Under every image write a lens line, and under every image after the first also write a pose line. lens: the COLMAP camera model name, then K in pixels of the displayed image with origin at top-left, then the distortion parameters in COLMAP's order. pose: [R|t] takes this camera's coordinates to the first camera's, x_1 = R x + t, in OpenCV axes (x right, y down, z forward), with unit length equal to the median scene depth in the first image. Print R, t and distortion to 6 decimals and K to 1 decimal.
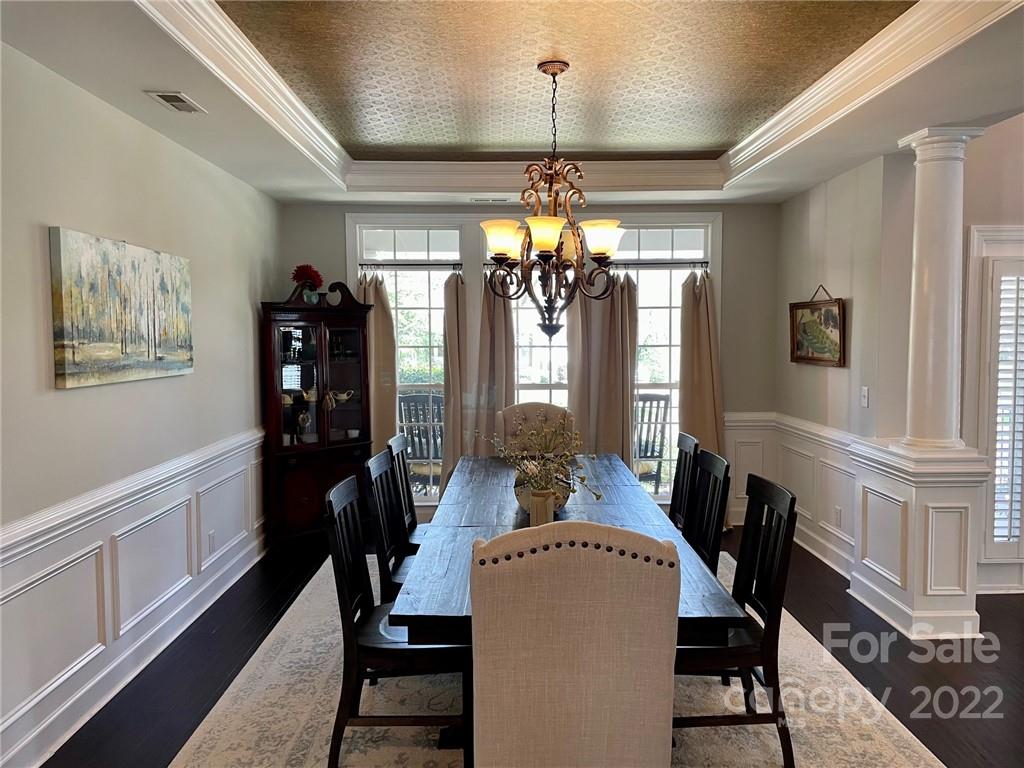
lens RADIAL K [[775.0, 0, 515.6], [0, 775.0, 378.1], [0, 0, 1]] dist [0.076179, -0.085625]
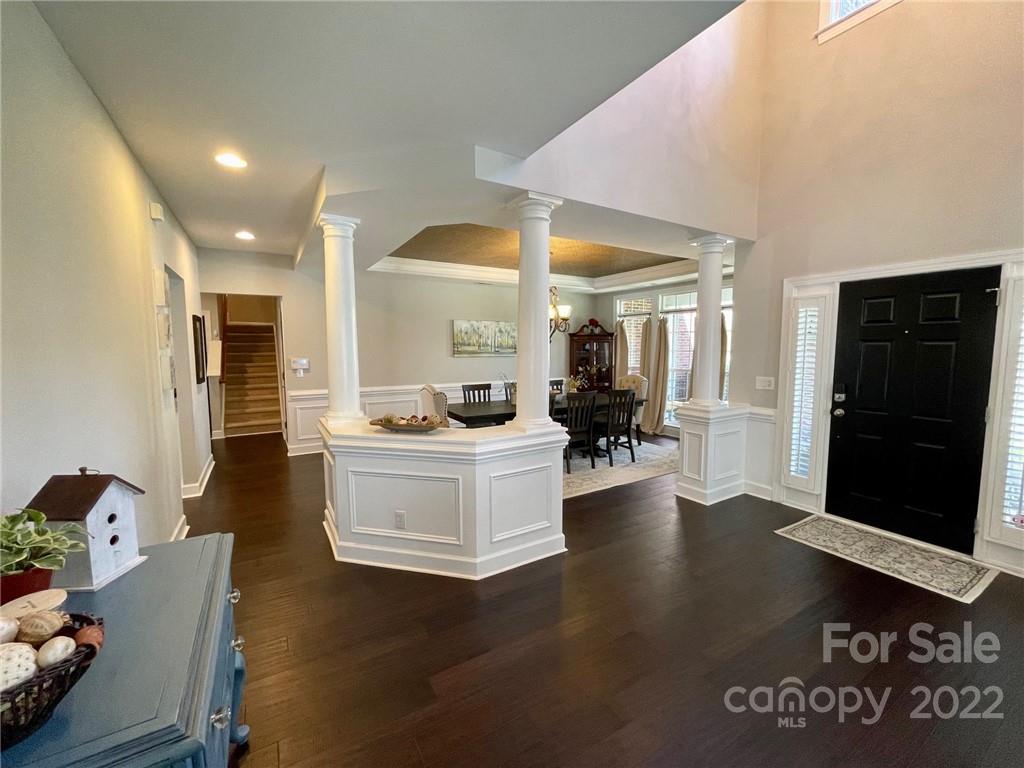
lens RADIAL K [[413.6, 0, 508.7], [0, 413.6, 382.5], [0, 0, 1]] dist [-0.006299, 0.000582]
pose [[0.502800, 0.081117, -0.860588, 0.951464], [-0.050951, 0.996637, 0.064173, -0.004290], [0.862900, 0.011582, 0.505243, 0.064525]]
